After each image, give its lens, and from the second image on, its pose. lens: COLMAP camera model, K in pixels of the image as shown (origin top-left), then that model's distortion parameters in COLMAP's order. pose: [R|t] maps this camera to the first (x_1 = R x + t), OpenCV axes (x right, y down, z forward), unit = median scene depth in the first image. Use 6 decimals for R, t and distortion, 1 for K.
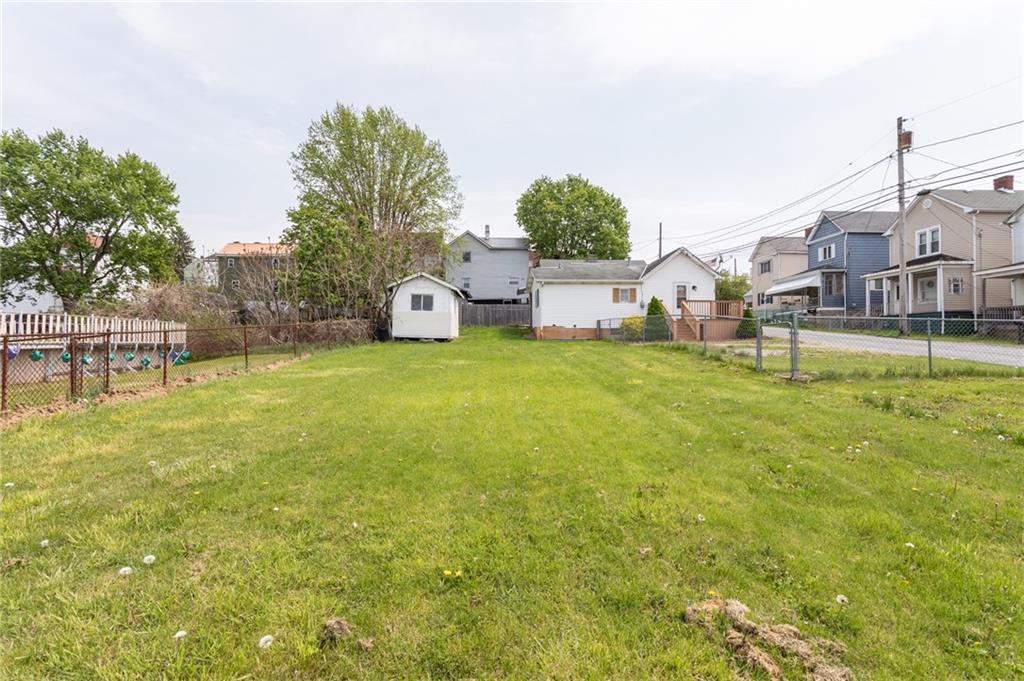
lens RADIAL K [[511.0, 0, 518.8], [0, 511.0, 338.5], [0, 0, 1]] dist [-0.000320, 0.000224]
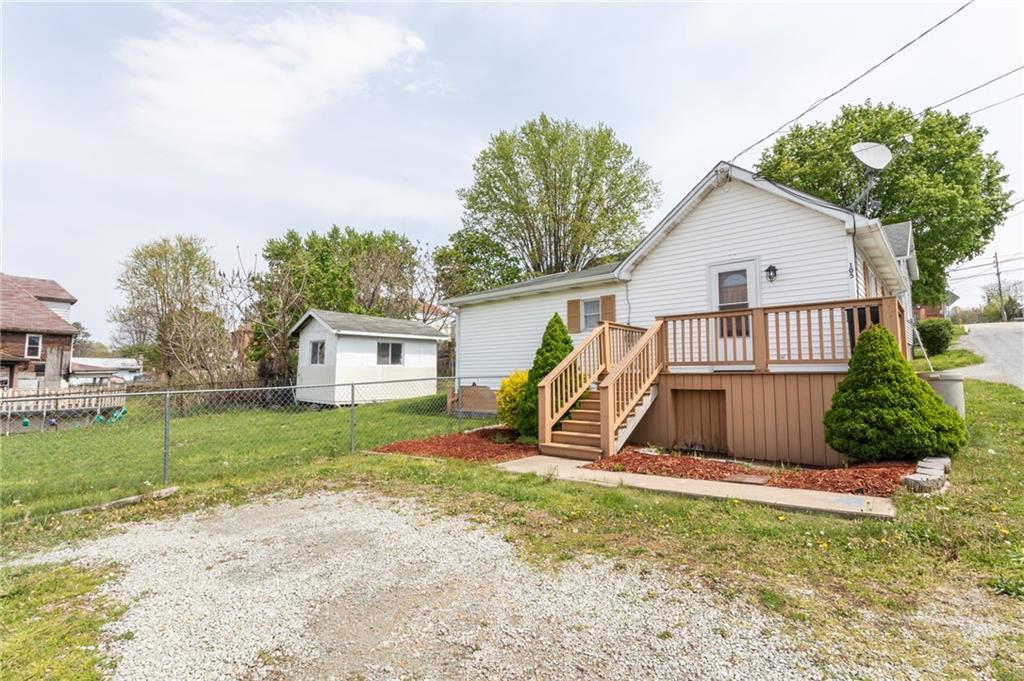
lens RADIAL K [[493.8, 0, 510.7], [0, 493.8, 332.7], [0, 0, 1]] dist [-0.004572, -0.000588]
pose [[0.694514, -0.065534, -0.716489, 0.448253], [0.013847, 0.996876, -0.077757, -0.038021], [0.719346, 0.044082, 0.693252, 0.658483]]
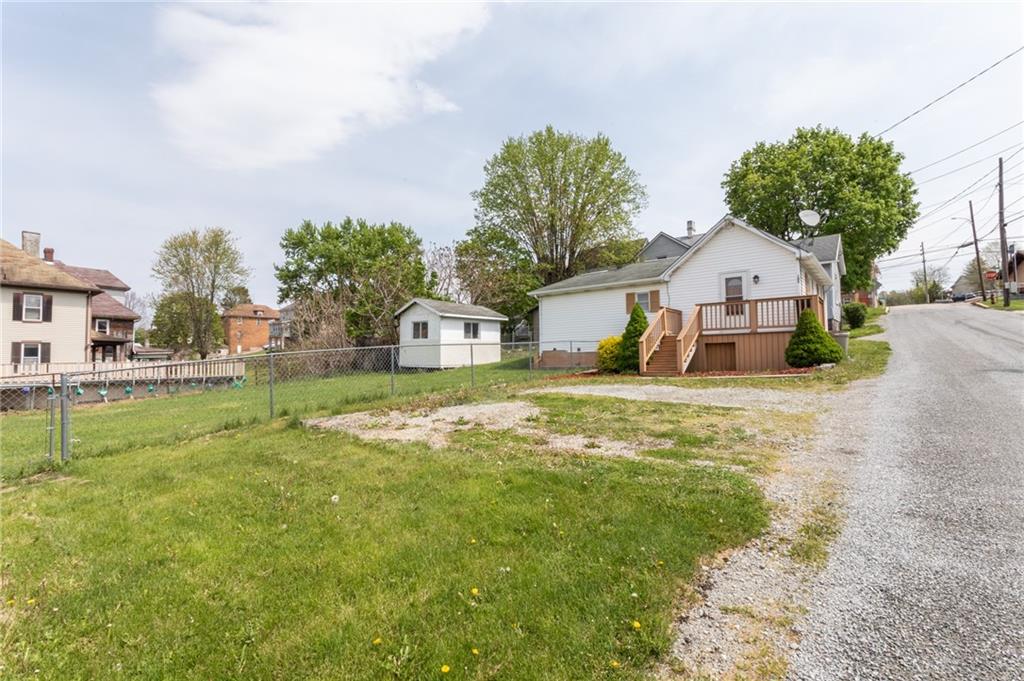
lens RADIAL K [[495.2, 0, 512.0], [0, 495.2, 340.5], [0, 0, 1]] dist [0.000483, 0.000625]
pose [[0.748933, -0.037761, -0.661568, 0.503572], [0.026450, 0.999283, -0.027094, -0.020239], [0.662117, 0.002793, 0.749395, 0.386243]]
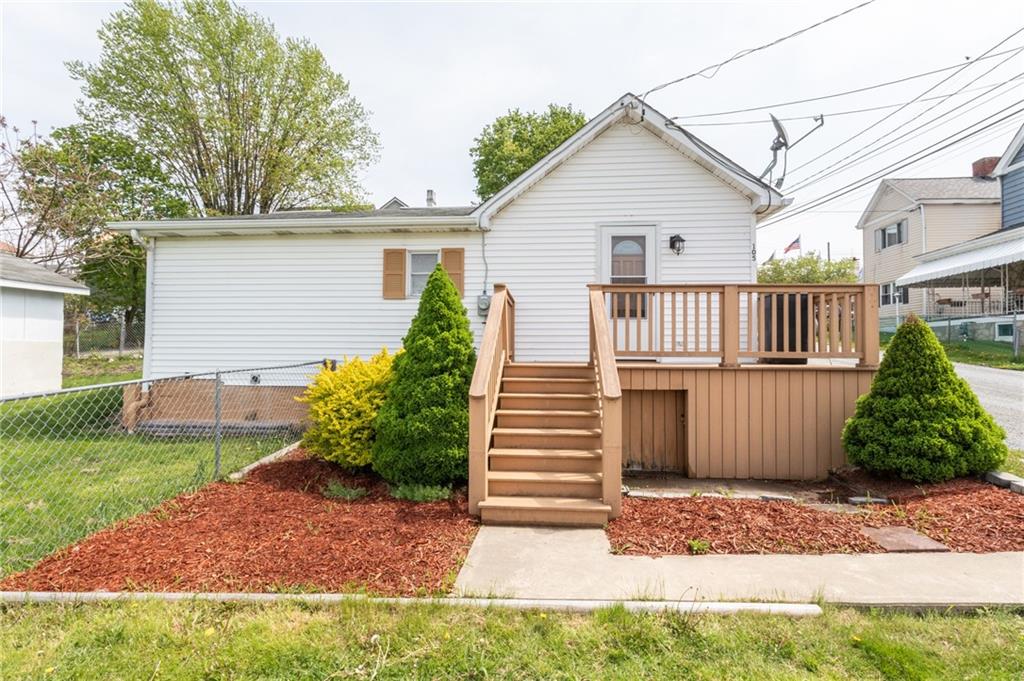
lens RADIAL K [[511.0, 0, 518.8], [0, 511.0, 338.5], [0, 0, 1]] dist [-0.000320, 0.000224]
pose [[0.989798, 0.002476, -0.142456, 0.297132], [-0.003616, 0.999964, -0.007741, -0.045350], [0.142432, 0.008177, 0.989771, 0.712710]]
